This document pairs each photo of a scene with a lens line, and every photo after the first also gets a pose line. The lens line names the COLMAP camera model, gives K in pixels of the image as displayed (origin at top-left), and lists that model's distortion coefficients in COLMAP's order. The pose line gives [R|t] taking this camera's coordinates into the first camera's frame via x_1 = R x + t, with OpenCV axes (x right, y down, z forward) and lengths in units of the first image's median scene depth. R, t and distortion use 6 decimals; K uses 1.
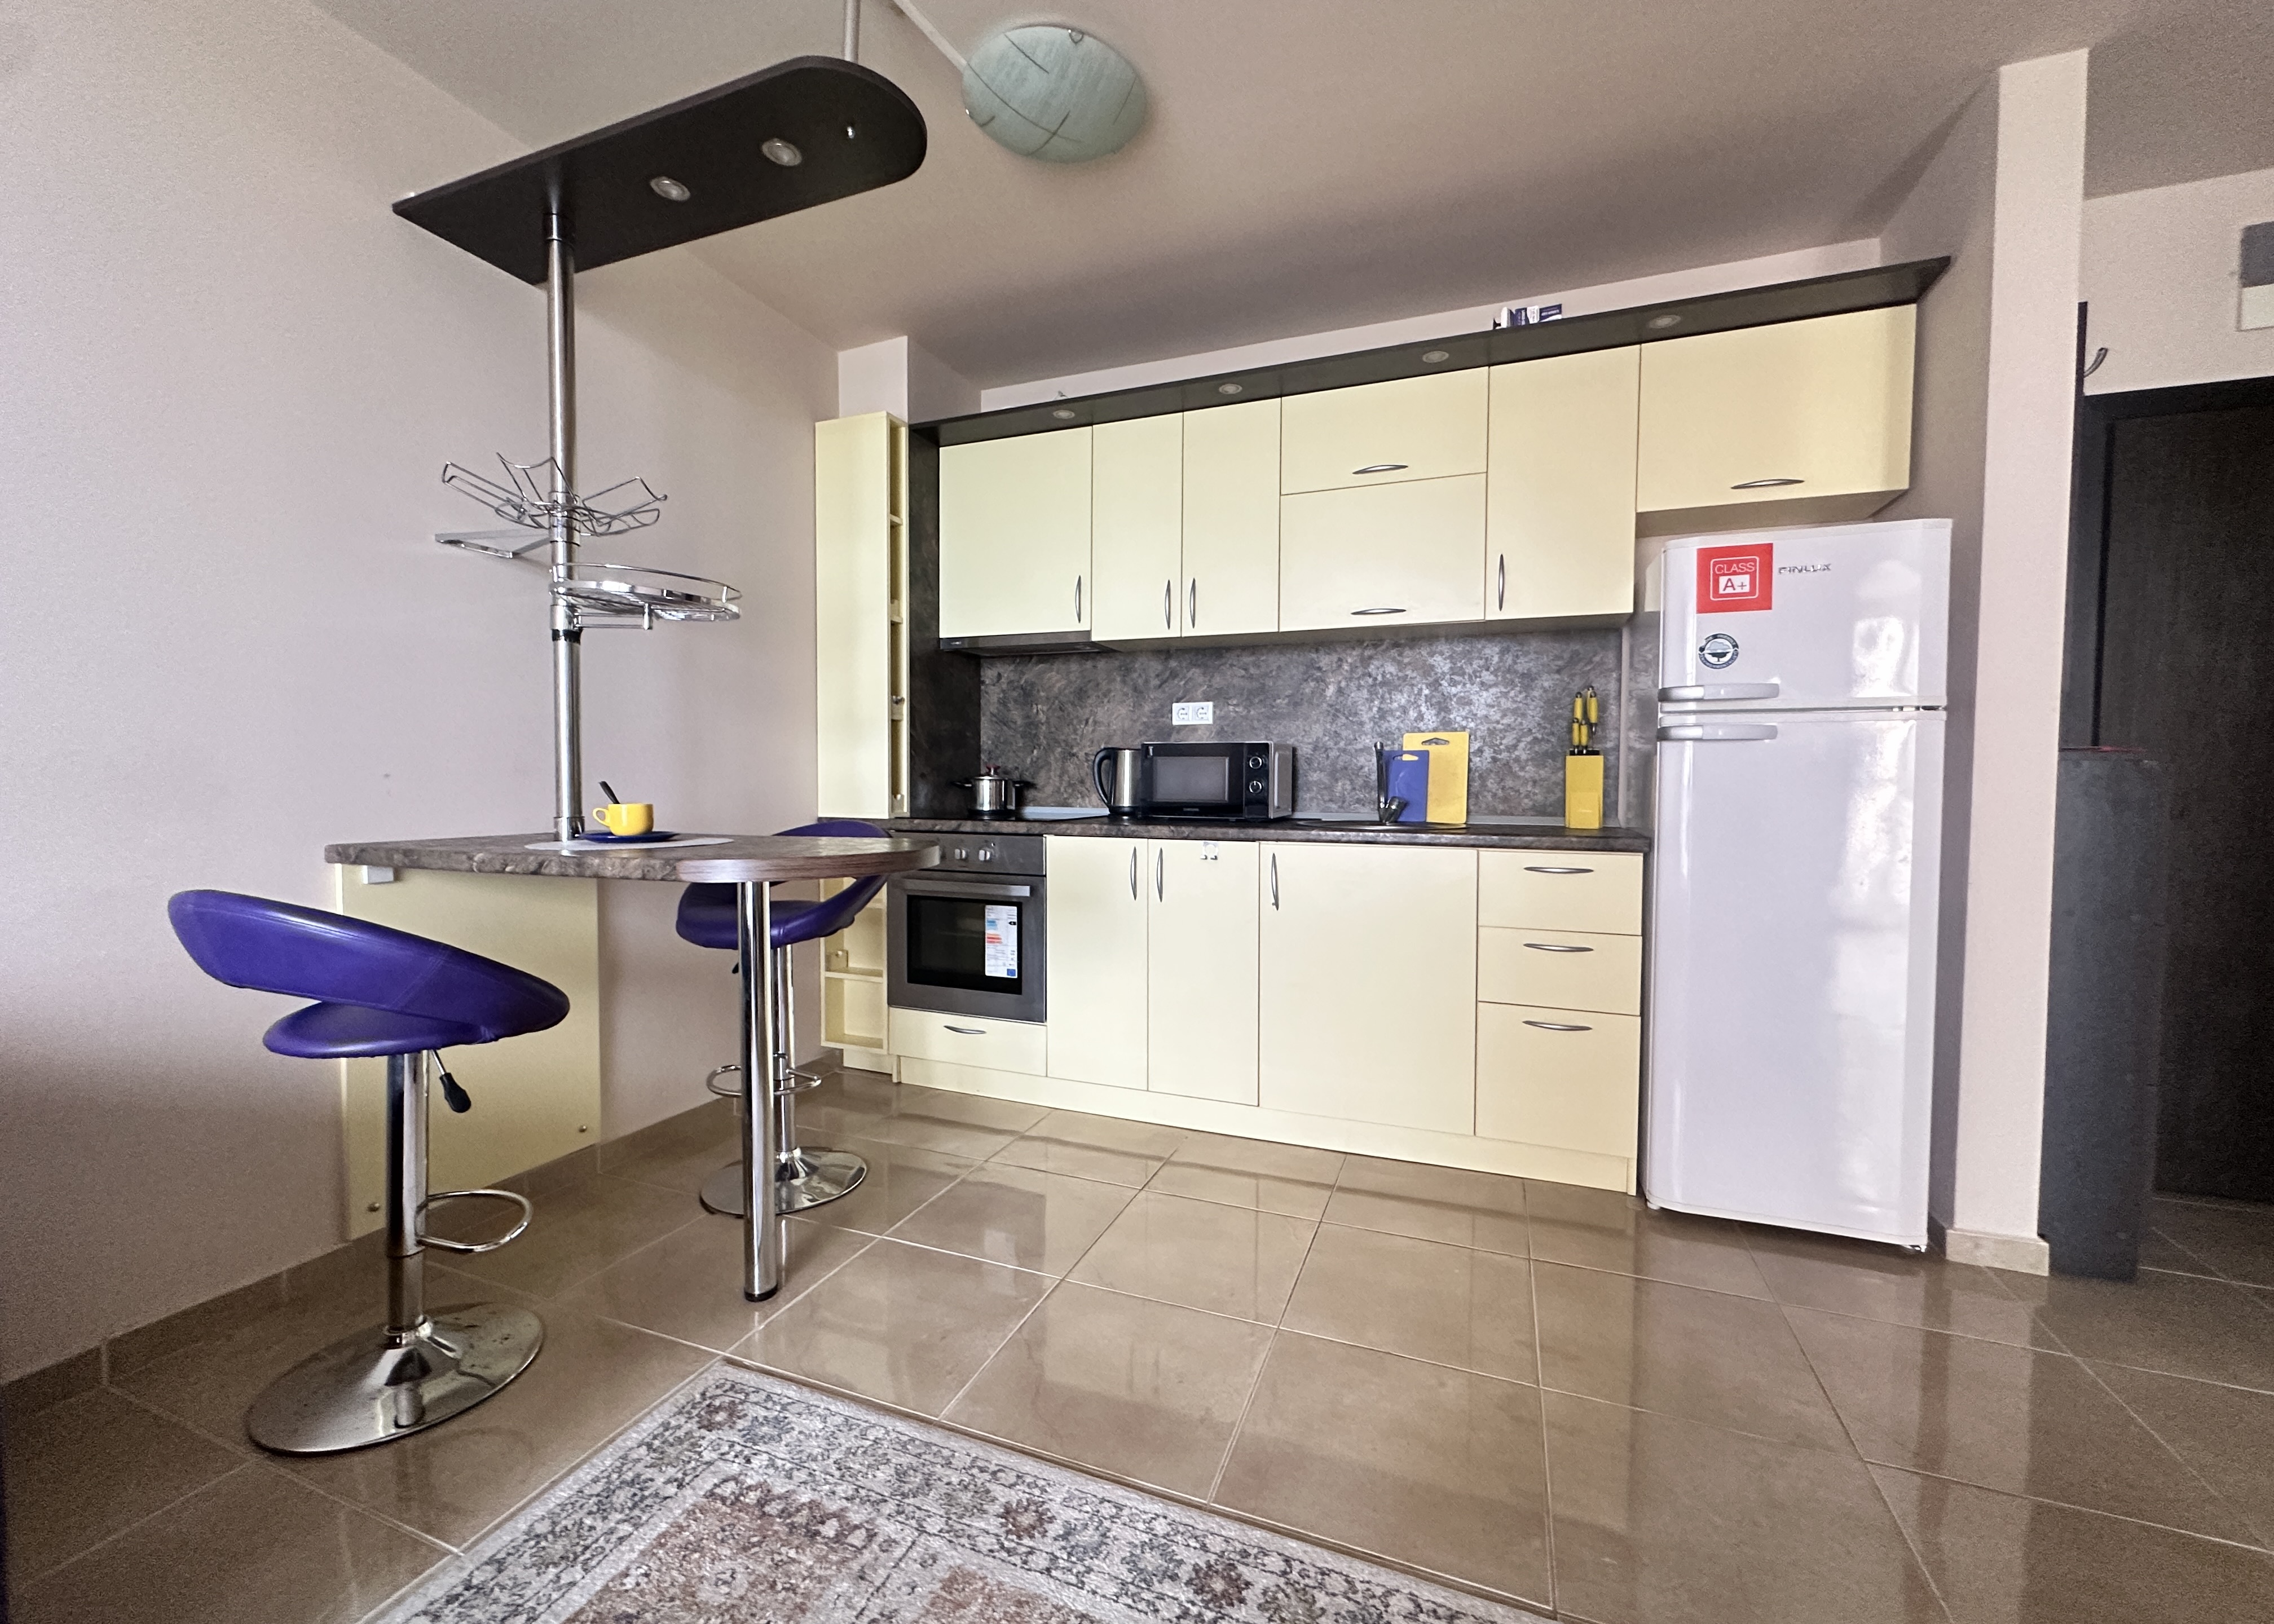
lens RADIAL K [[911.9, 0, 1139.8], [0, 911.9, 810.9], [0, 0, 1]] dist [-0.001443, 0.000136]
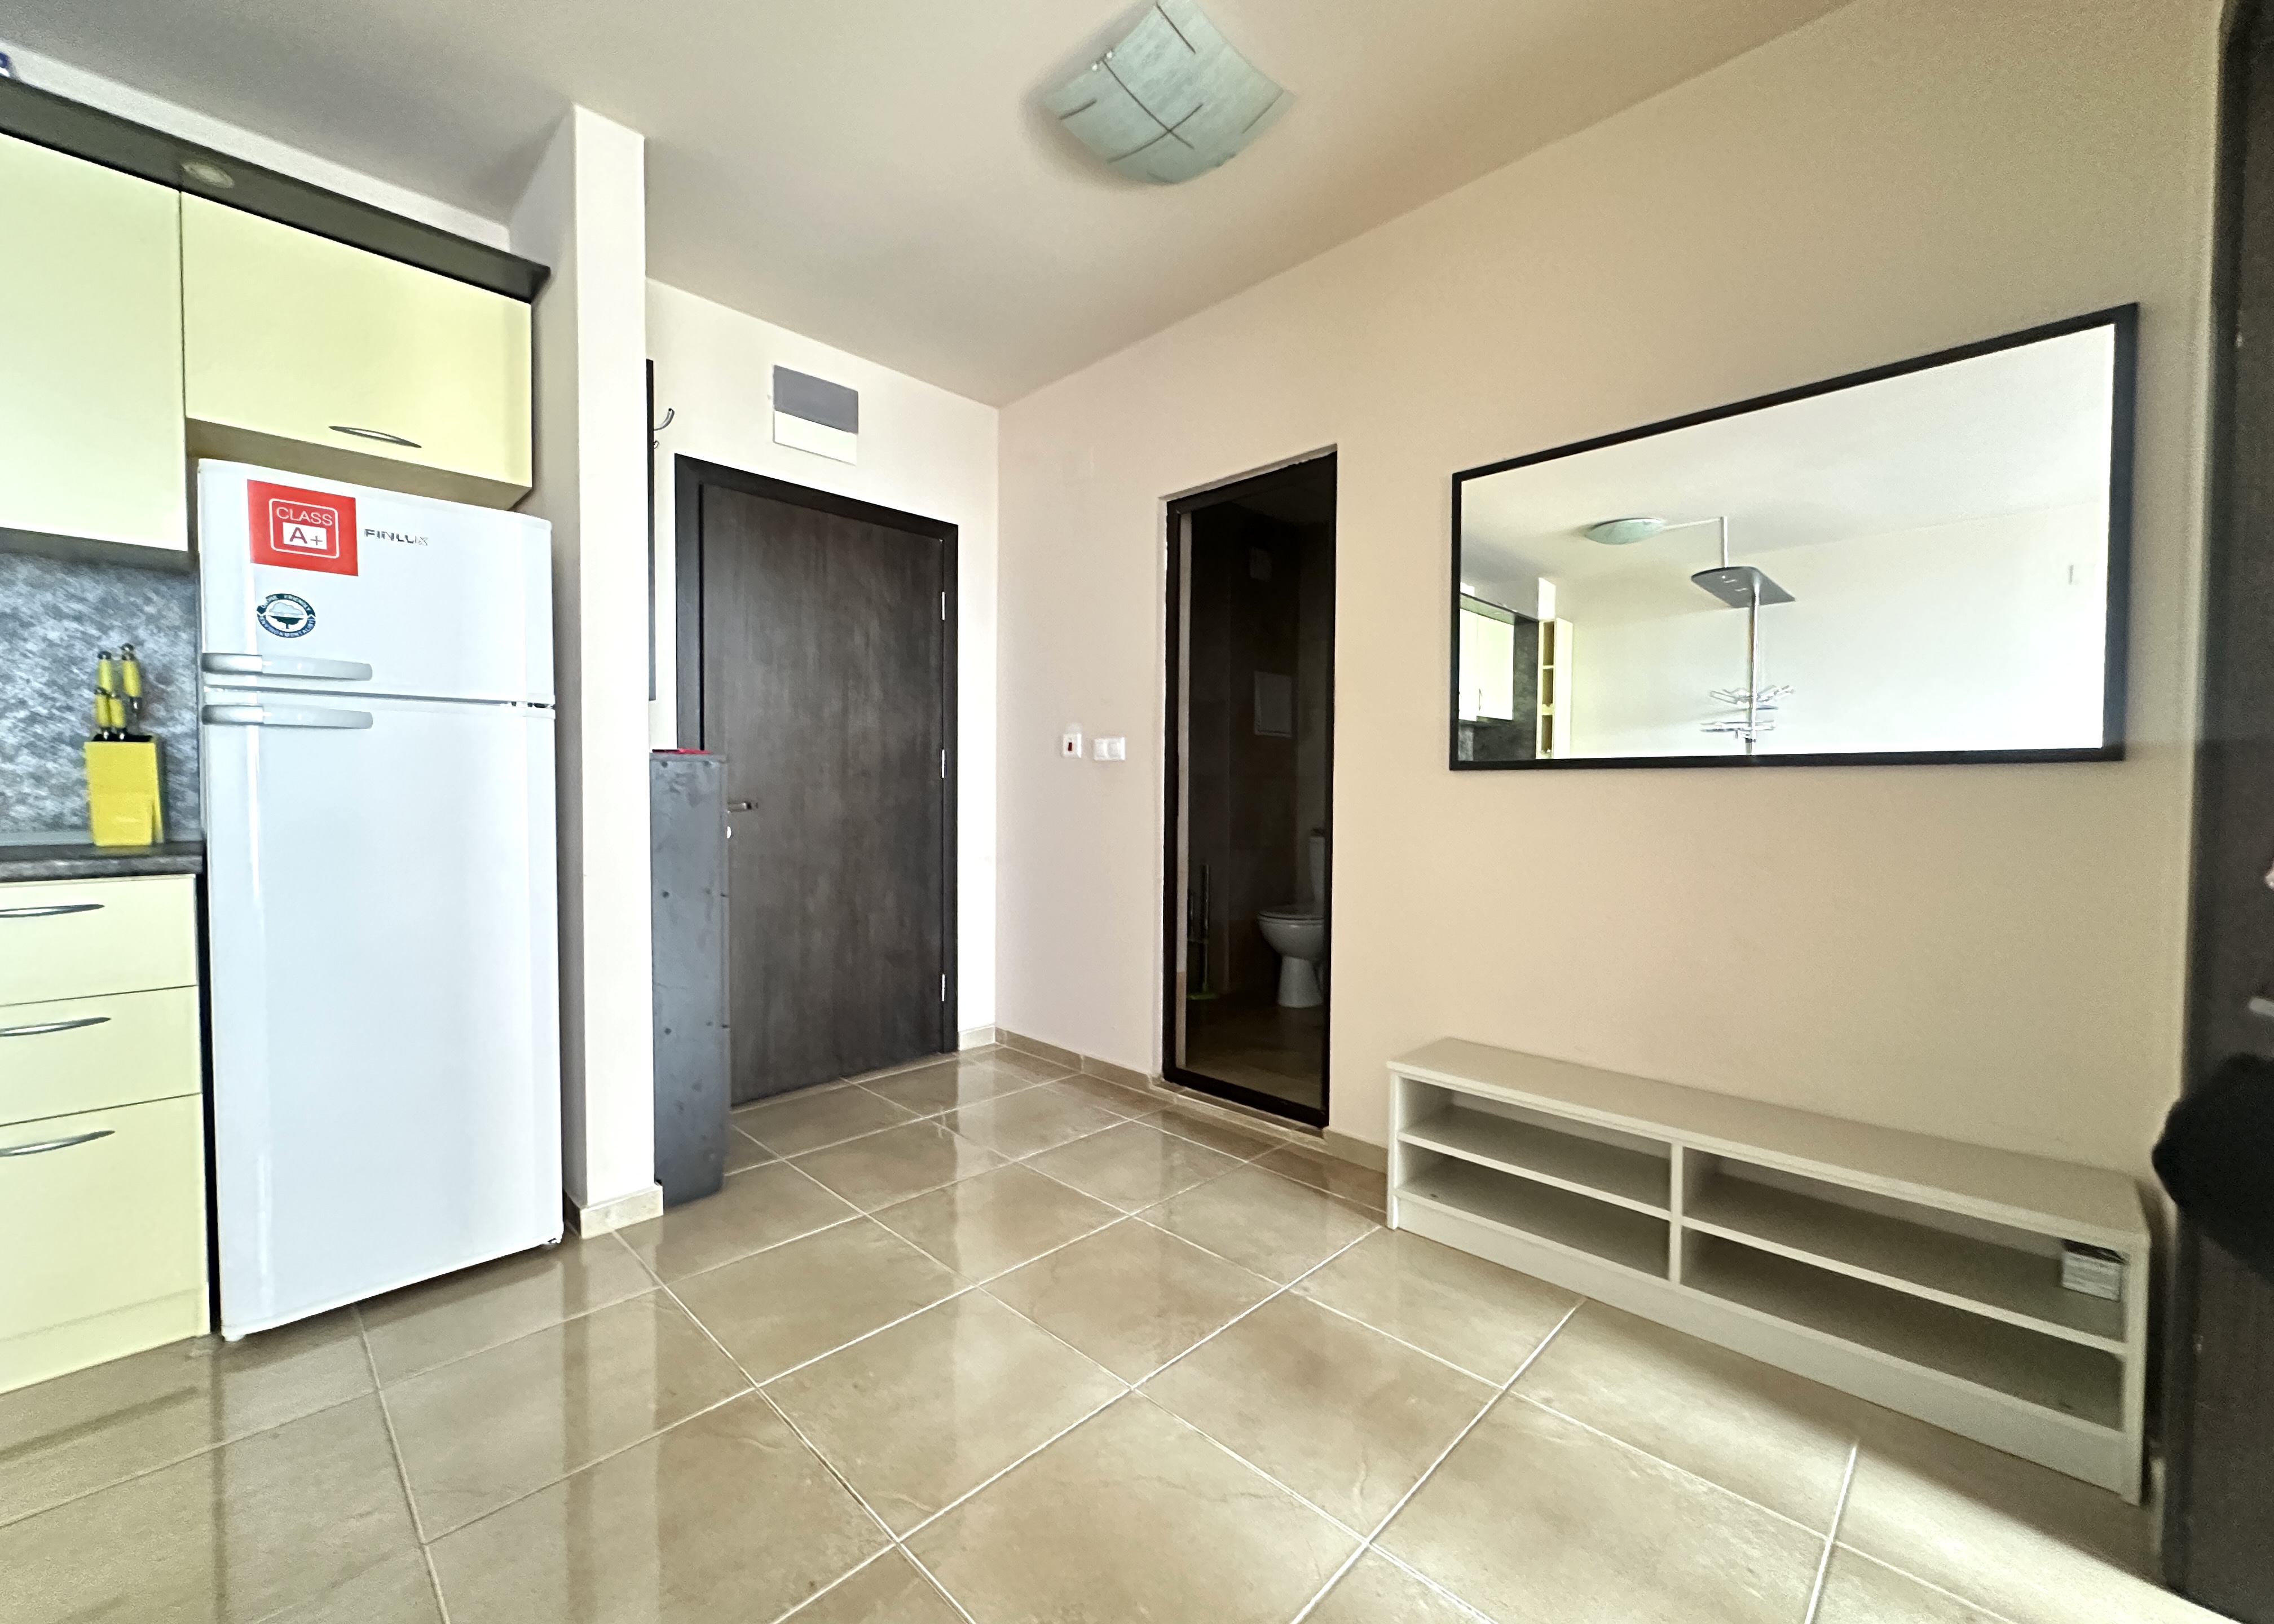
lens RADIAL K [[911.9, 0, 1134.2], [0, 911.9, 812.9], [0, 0, 1]] dist [-0.001443, 0.000136]
pose [[0.392361, -0.030707, 0.919299, 0.171170], [0.031772, 0.999299, 0.019819, 0.005865], [-0.919263, 0.021432, 0.393061, 0.002407]]
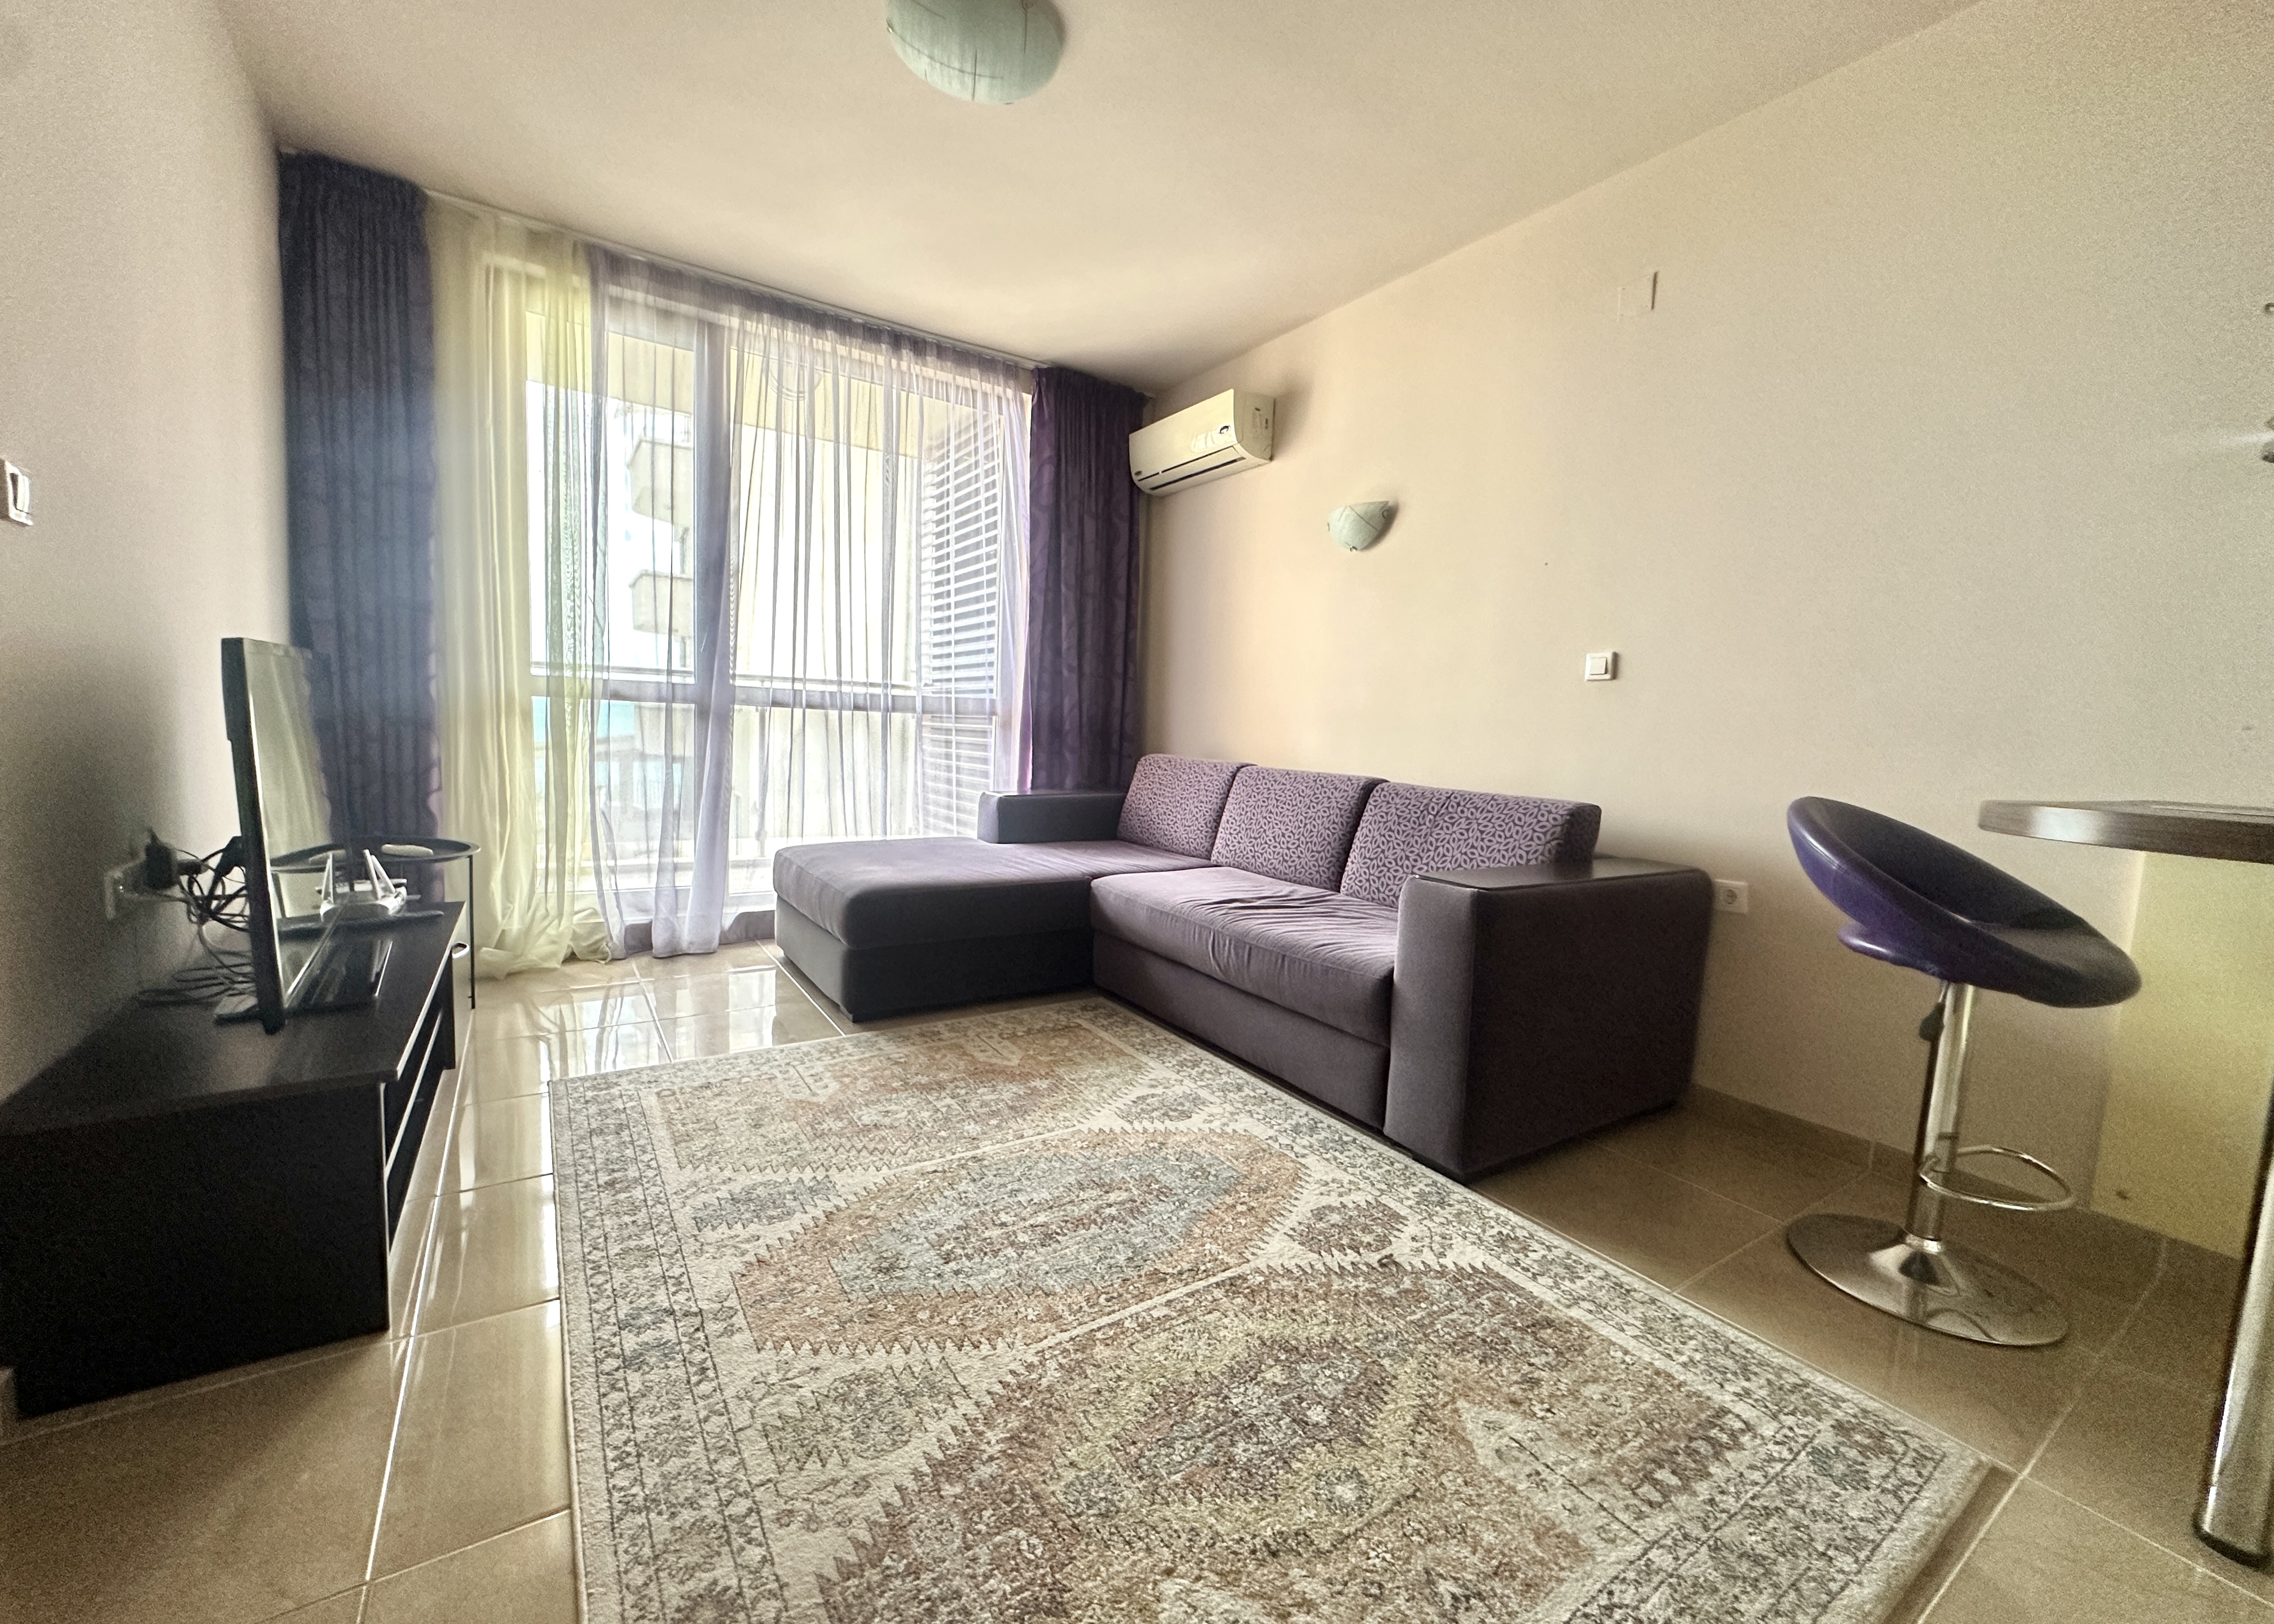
lens RADIAL K [[911.9, 0, 1136.2], [0, 911.9, 807.7], [0, 0, 1]] dist [-0.001443, 0.000136]
pose [[-0.576218, 0.043134, -0.816157, 0.402986], [-0.079266, 0.990949, 0.108335, 0.020445], [0.813443, 0.127118, -0.567584, 0.557095]]
